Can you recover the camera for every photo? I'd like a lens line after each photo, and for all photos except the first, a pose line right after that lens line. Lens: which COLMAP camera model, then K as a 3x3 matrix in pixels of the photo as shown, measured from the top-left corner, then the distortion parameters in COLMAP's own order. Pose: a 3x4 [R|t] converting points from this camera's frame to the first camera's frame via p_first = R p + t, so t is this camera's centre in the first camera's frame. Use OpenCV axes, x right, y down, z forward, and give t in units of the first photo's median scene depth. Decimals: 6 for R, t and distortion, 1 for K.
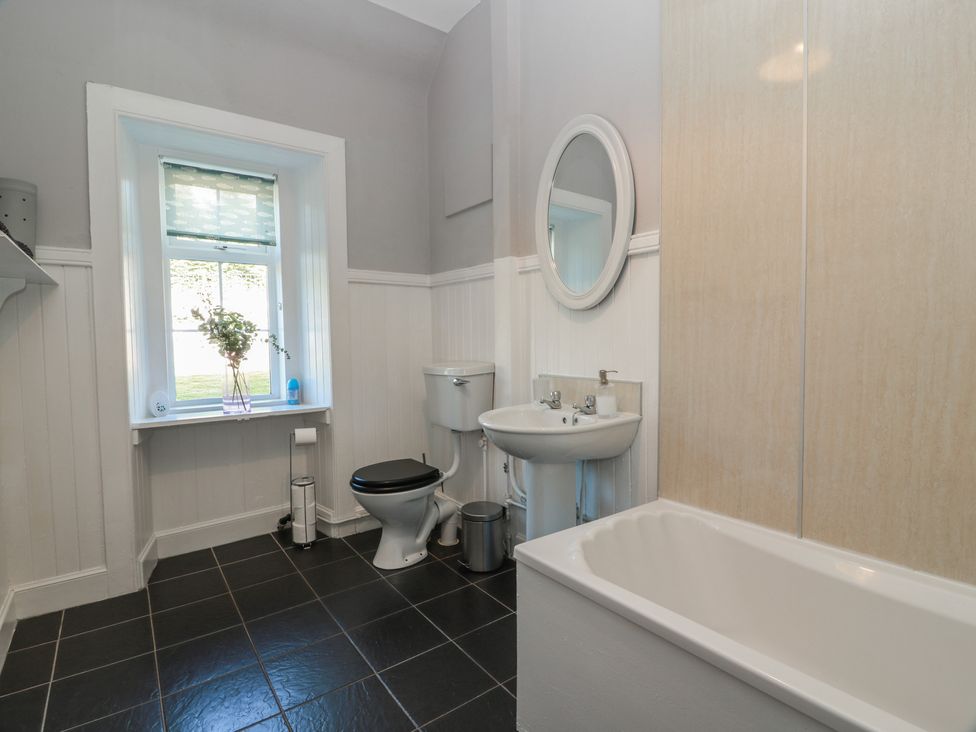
lens RADIAL K [[518.3, 0, 491.7], [0, 518.3, 363.4], [0, 0, 1]] dist [-0.003628, -0.002390]
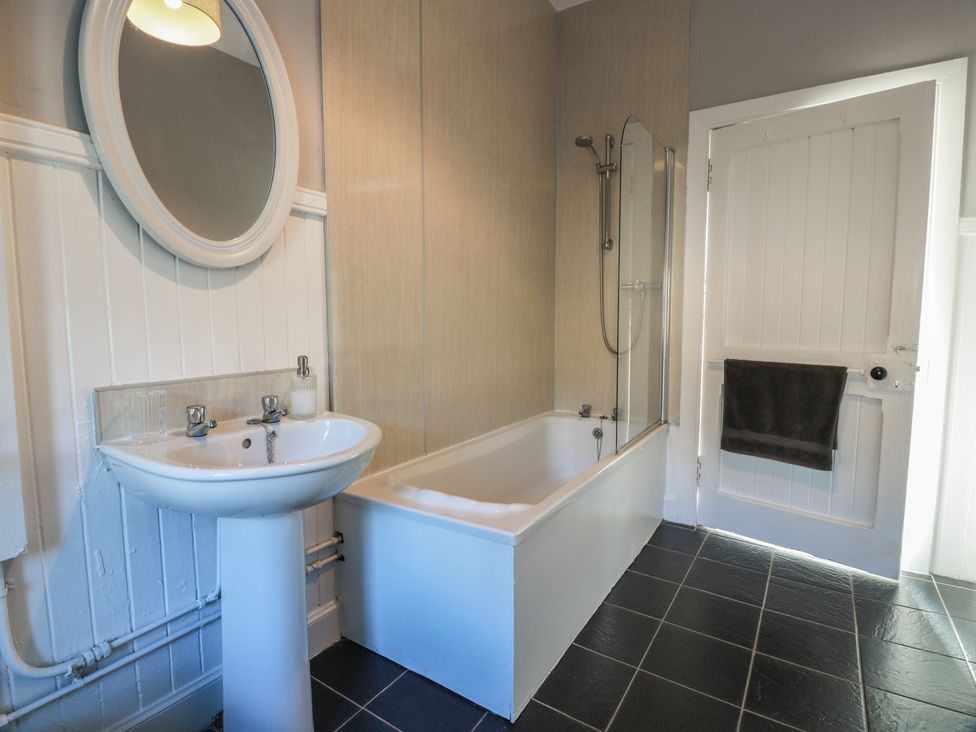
lens RADIAL K [[518.3, 0, 491.7], [0, 518.3, 363.4], [0, 0, 1]] dist [-0.003628, -0.002390]
pose [[-0.370520, -0.070899, 0.926115, -0.572909], [0.054714, 0.993685, 0.097962, -0.033860], [-0.927212, 0.086968, -0.364301, 0.977291]]
